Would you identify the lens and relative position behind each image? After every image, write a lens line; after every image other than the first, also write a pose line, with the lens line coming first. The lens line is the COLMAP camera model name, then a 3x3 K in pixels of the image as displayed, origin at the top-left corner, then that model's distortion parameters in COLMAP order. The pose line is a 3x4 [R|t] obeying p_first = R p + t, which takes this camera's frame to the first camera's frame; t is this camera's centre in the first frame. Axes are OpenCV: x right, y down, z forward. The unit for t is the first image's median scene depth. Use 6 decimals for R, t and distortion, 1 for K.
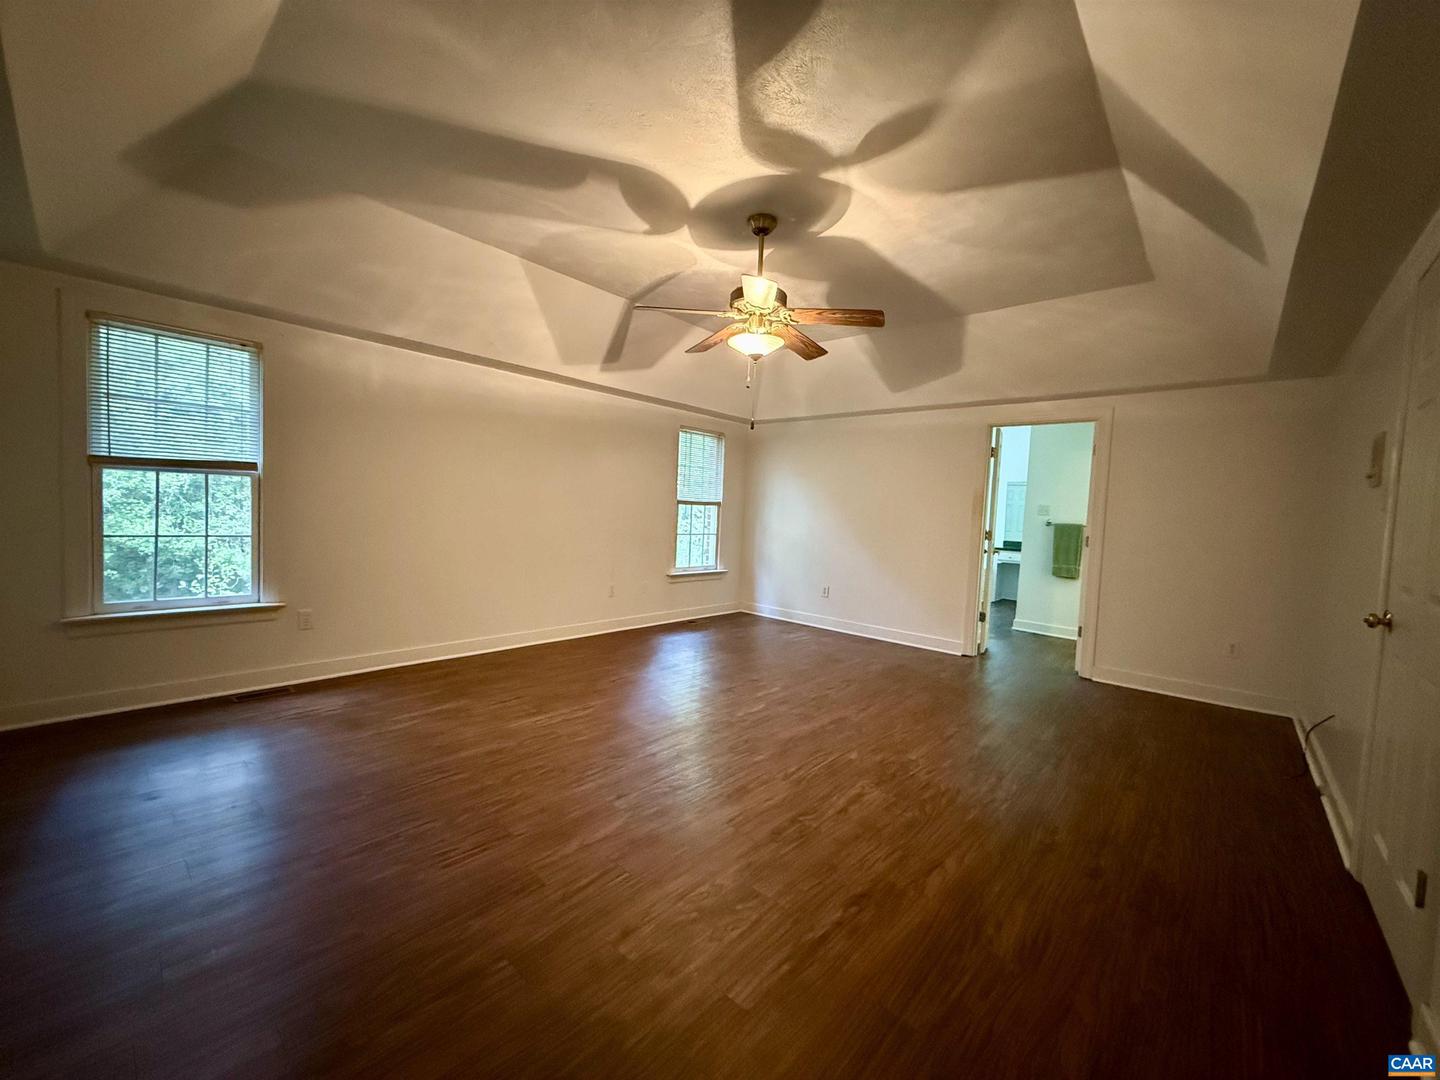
lens RADIAL K [[574.6, 0, 715.0], [0, 574.6, 539.1], [0, 0, 1]] dist [-0.001068, -0.000037]
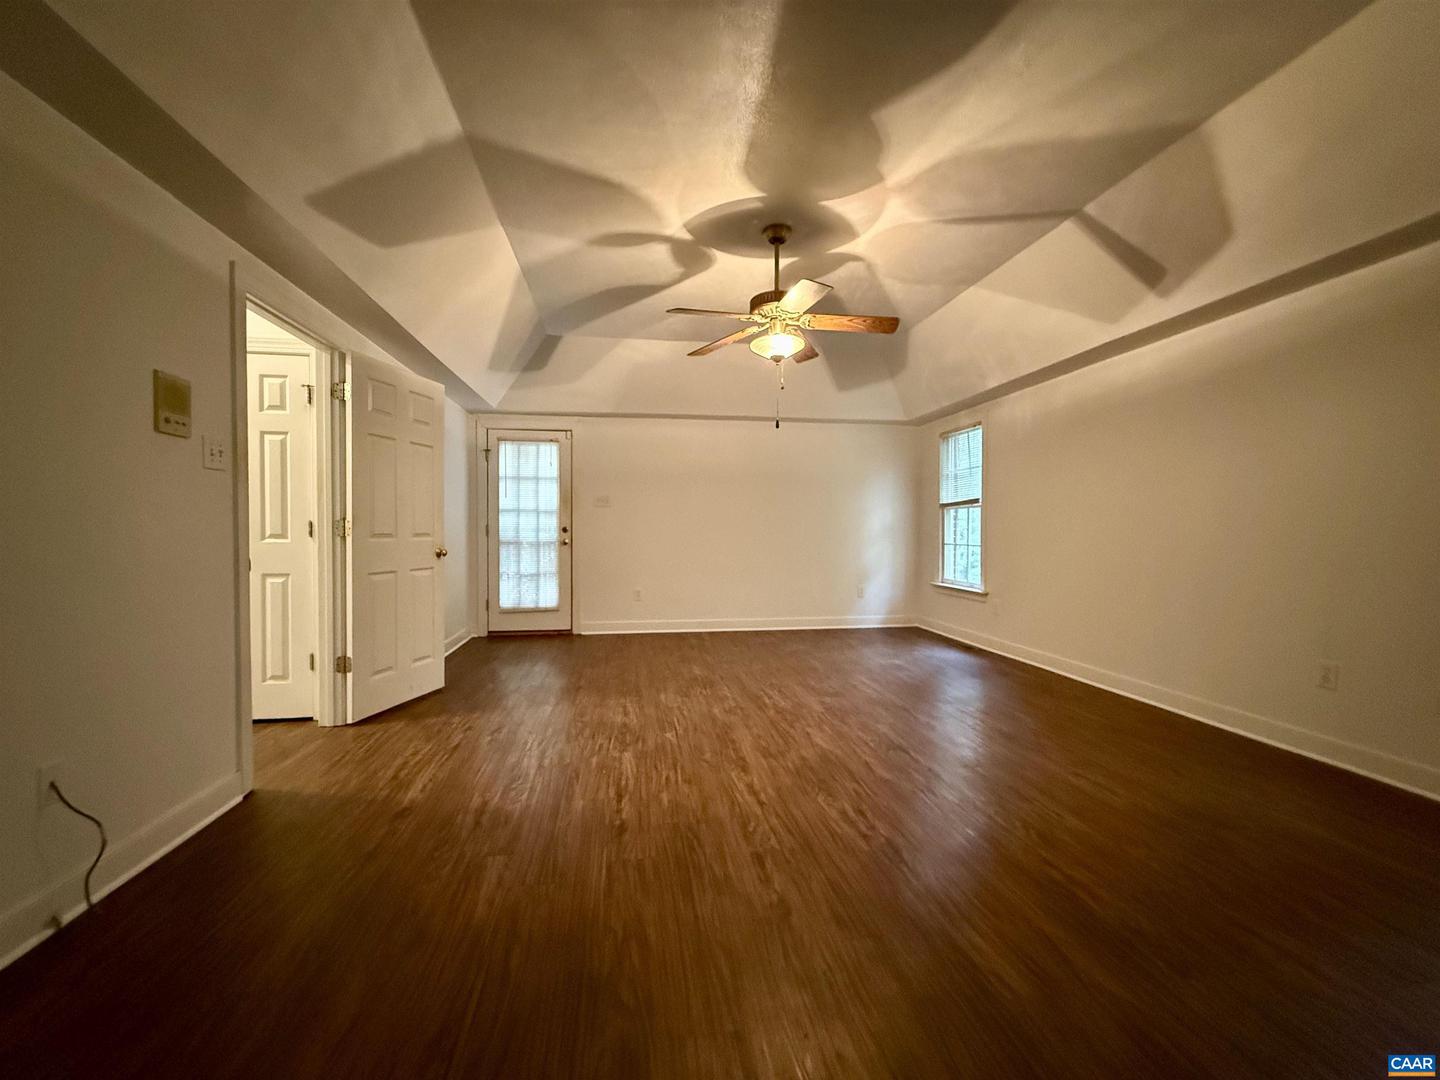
lens RADIAL K [[574.6, 0, 715.0], [0, 574.6, 539.1], [0, 0, 1]] dist [-0.001068, -0.000037]
pose [[-0.635954, -0.029043, -0.771181, 0.907946], [-0.065568, 0.997712, 0.016496, -0.000974], [0.768937, 0.061056, -0.636403, 1.546936]]
